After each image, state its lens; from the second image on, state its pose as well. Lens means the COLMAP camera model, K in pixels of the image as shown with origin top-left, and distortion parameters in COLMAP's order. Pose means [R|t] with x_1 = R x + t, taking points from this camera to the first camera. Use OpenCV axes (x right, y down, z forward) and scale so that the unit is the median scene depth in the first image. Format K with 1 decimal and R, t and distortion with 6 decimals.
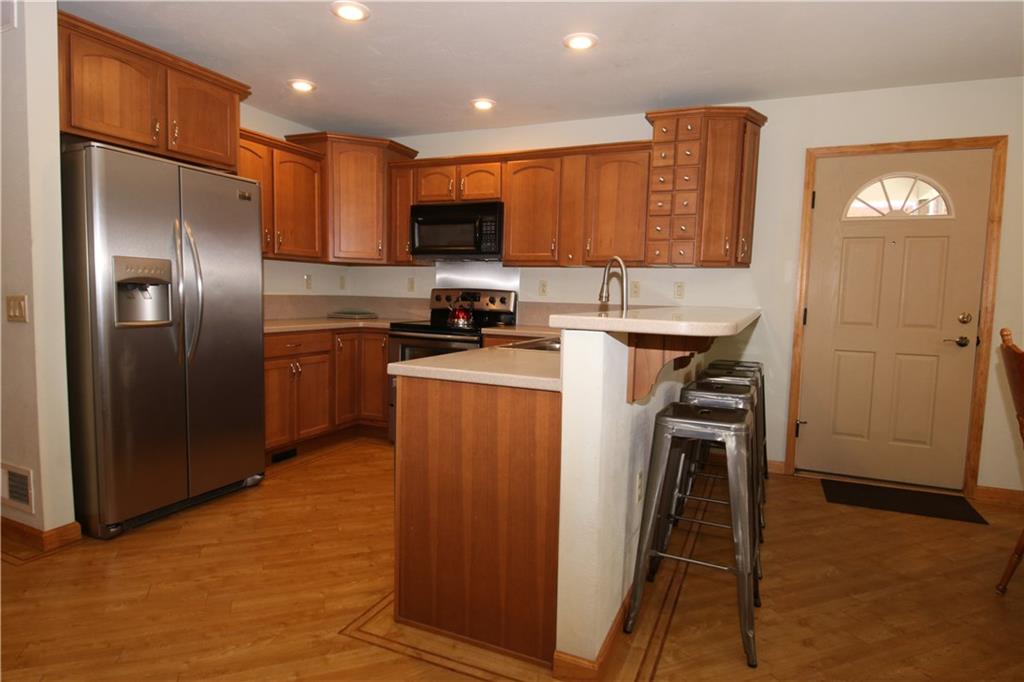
lens RADIAL K [[579.2, 0, 515.0], [0, 579.2, 343.2], [0, 0, 1]] dist [0.021464, -0.005955]
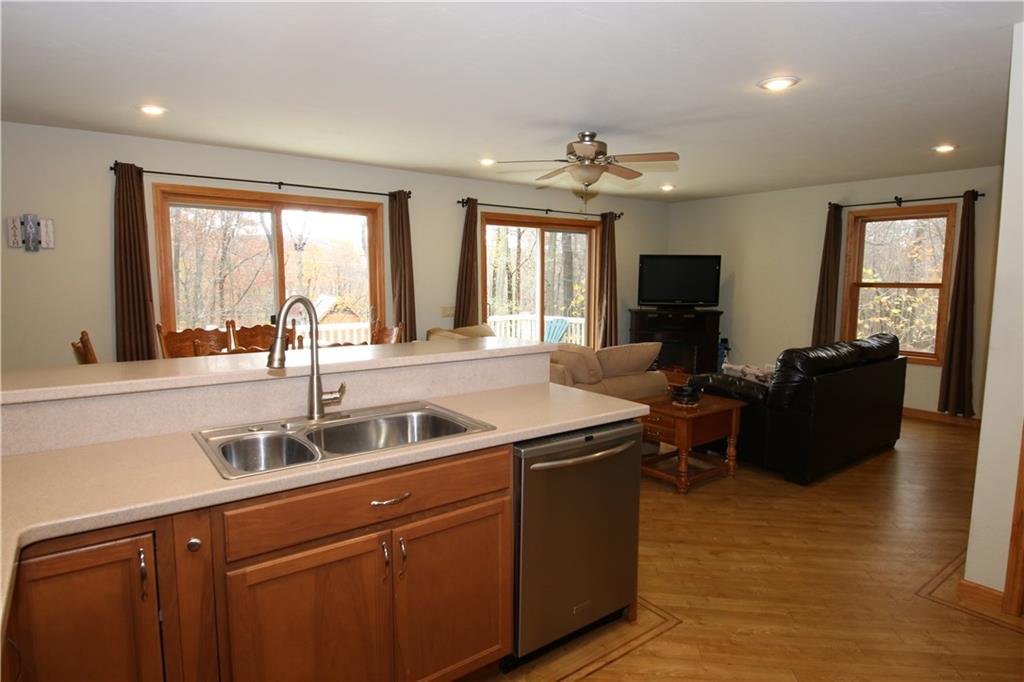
lens RADIAL K [[579.2, 0, 513.1], [0, 579.2, 337.5], [0, 0, 1]] dist [0.021464, -0.005955]
pose [[-0.874371, -0.076571, 0.479178, -0.131983], [0.019867, 0.980995, 0.193011, -0.082287], [-0.484851, 0.178283, -0.856233, 0.523809]]
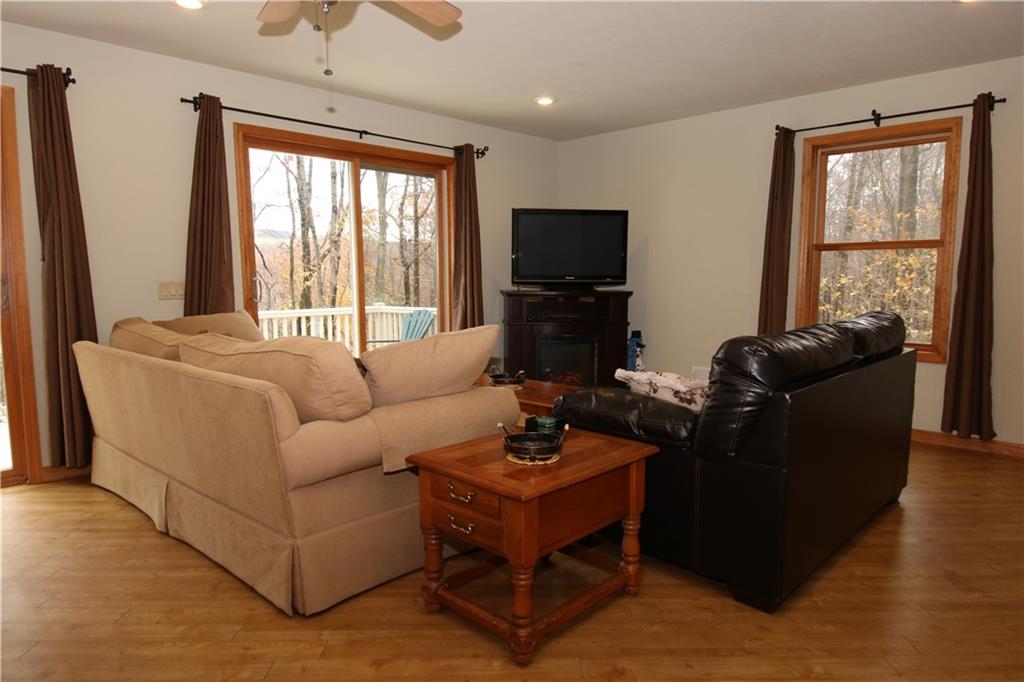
lens RADIAL K [[640.4, 0, 510.5], [0, 640.4, 341.7], [0, 0, 1]] dist [0.026736, -0.002255]
pose [[-0.932008, -0.059566, 0.357509, -0.107197], [0.013240, 0.980148, 0.197823, -0.020982], [-0.362195, 0.189106, -0.912718, 0.248330]]
